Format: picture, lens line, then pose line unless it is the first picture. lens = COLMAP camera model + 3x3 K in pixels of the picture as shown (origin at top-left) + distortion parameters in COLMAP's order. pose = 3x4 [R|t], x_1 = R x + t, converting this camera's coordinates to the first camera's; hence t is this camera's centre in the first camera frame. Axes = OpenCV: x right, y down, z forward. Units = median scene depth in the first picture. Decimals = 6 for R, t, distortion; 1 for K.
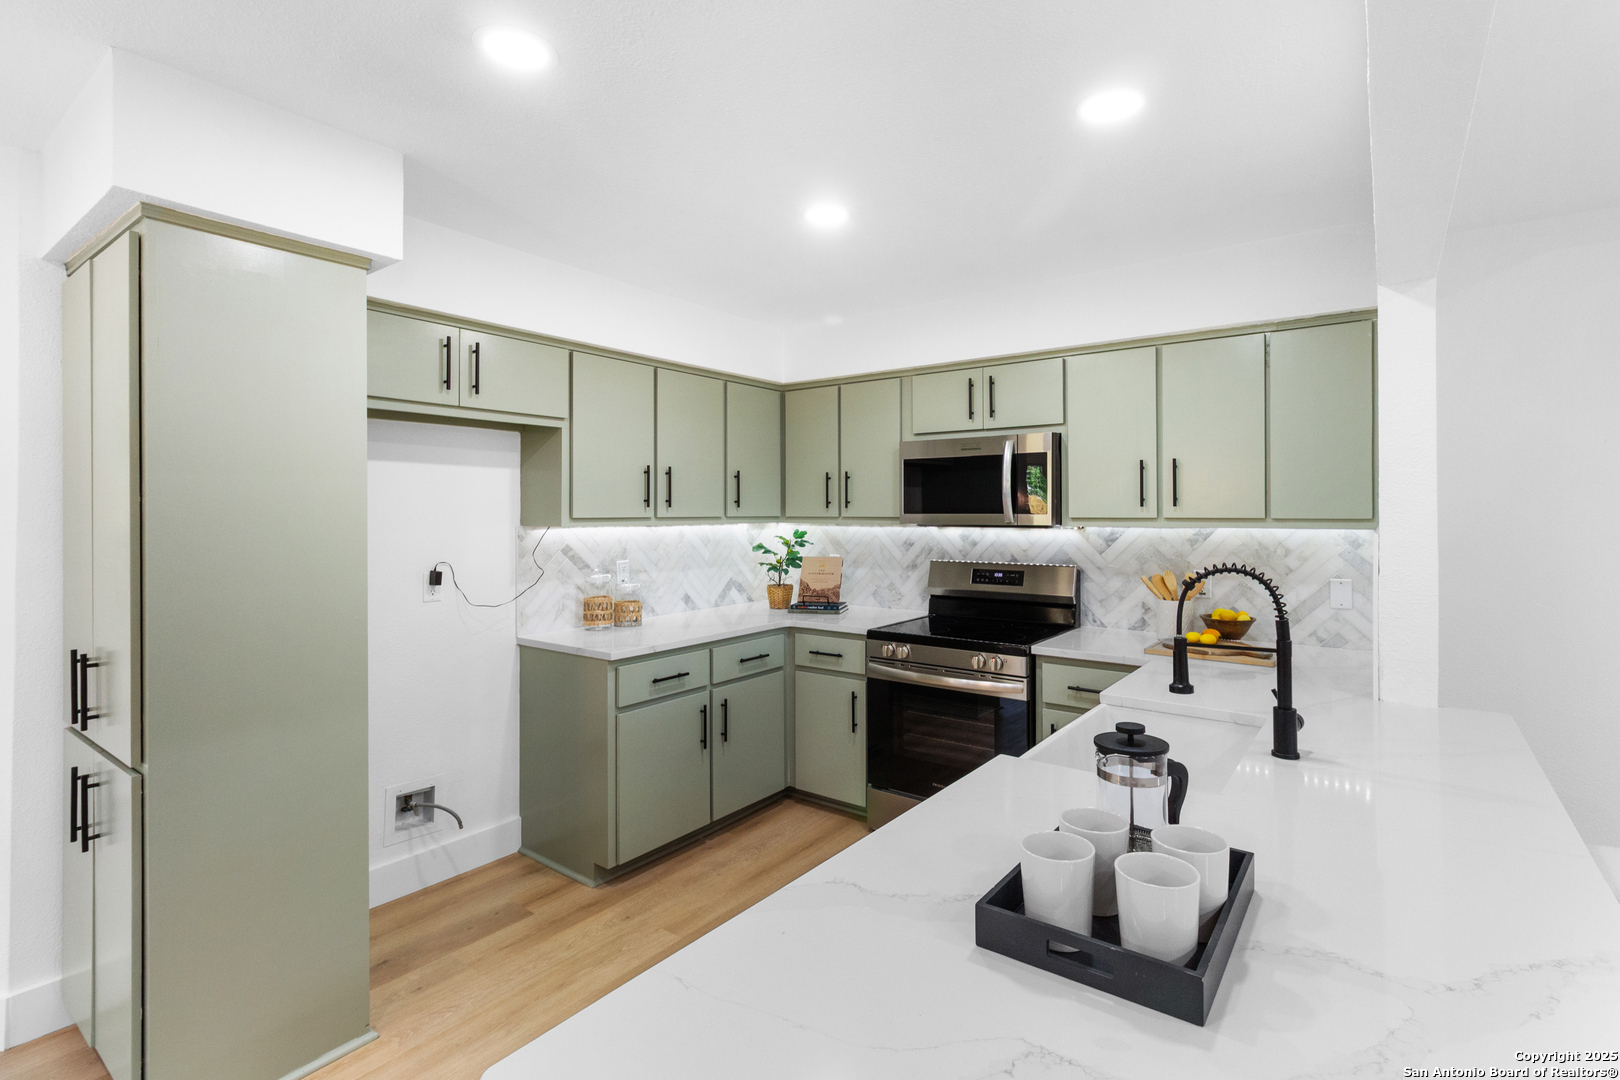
lens RADIAL K [[766.1, 0, 819.1], [0, 766.1, 524.3], [0, 0, 1]] dist [0.010530, -0.000466]
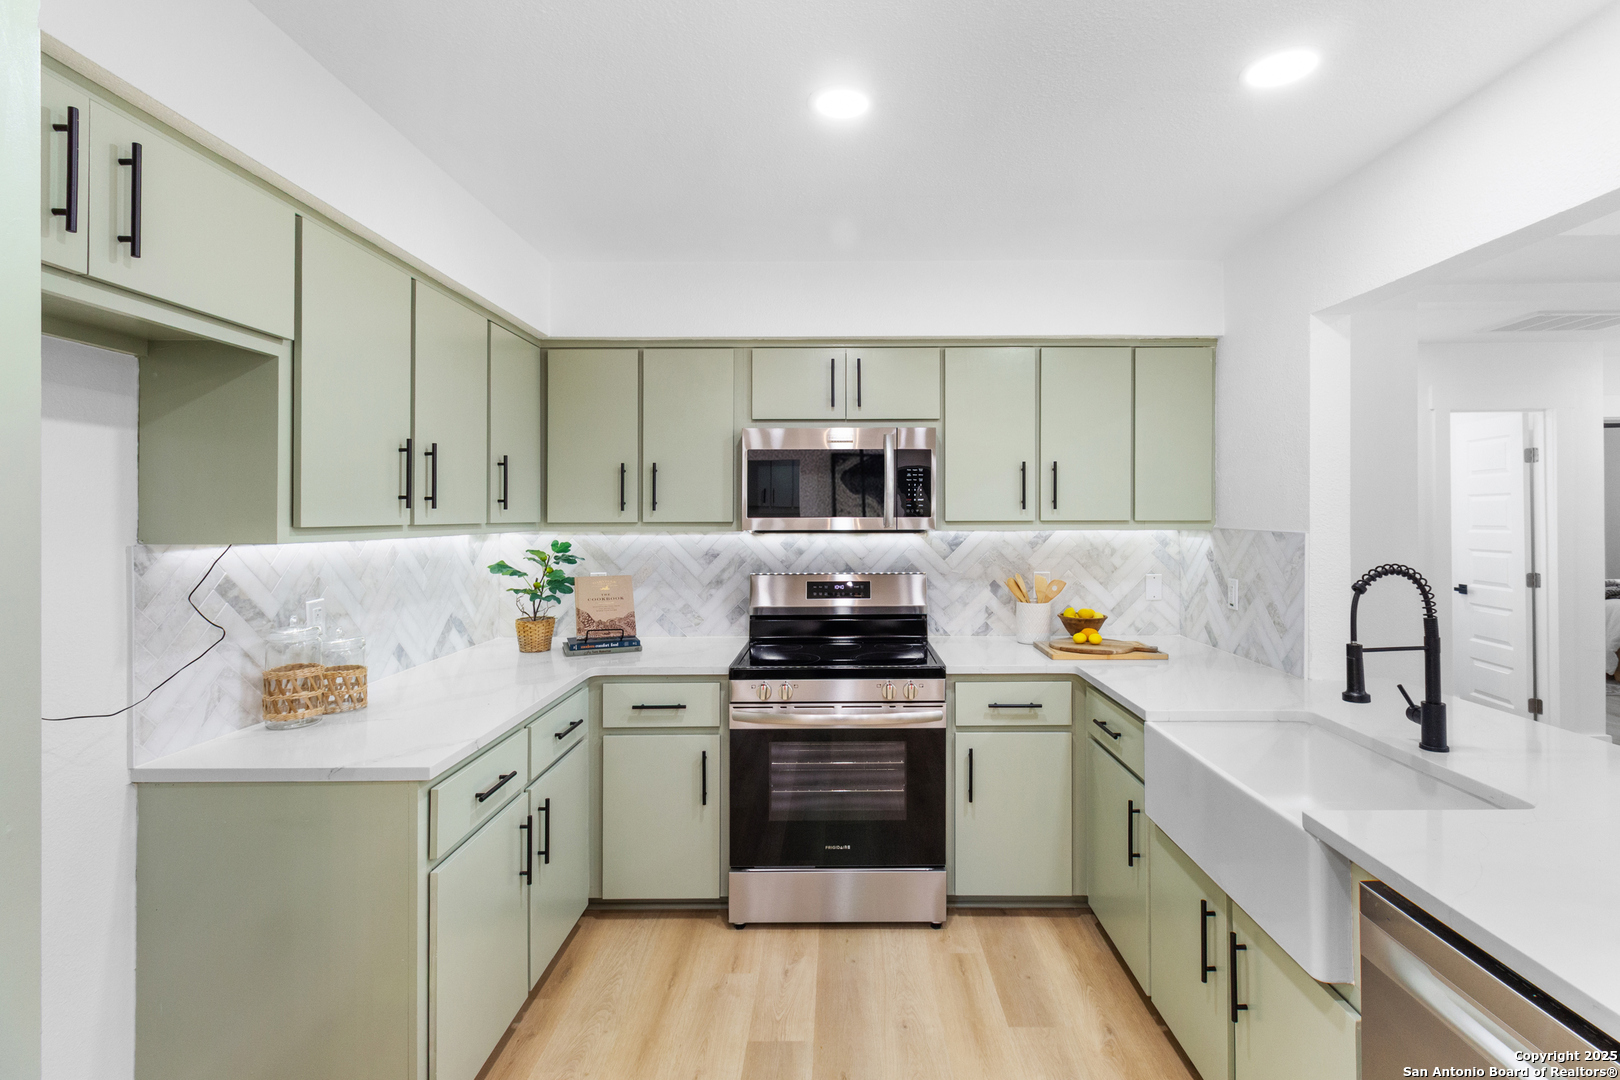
lens RADIAL K [[766.1, 0, 802.7], [0, 766.1, 524.7], [0, 0, 1]] dist [0.010530, -0.000466]
pose [[0.802341, -0.008641, 0.596803, -0.327836], [0.012770, 0.999915, -0.002691, -0.003675], [-0.596729, 0.009780, 0.802383, 0.324542]]
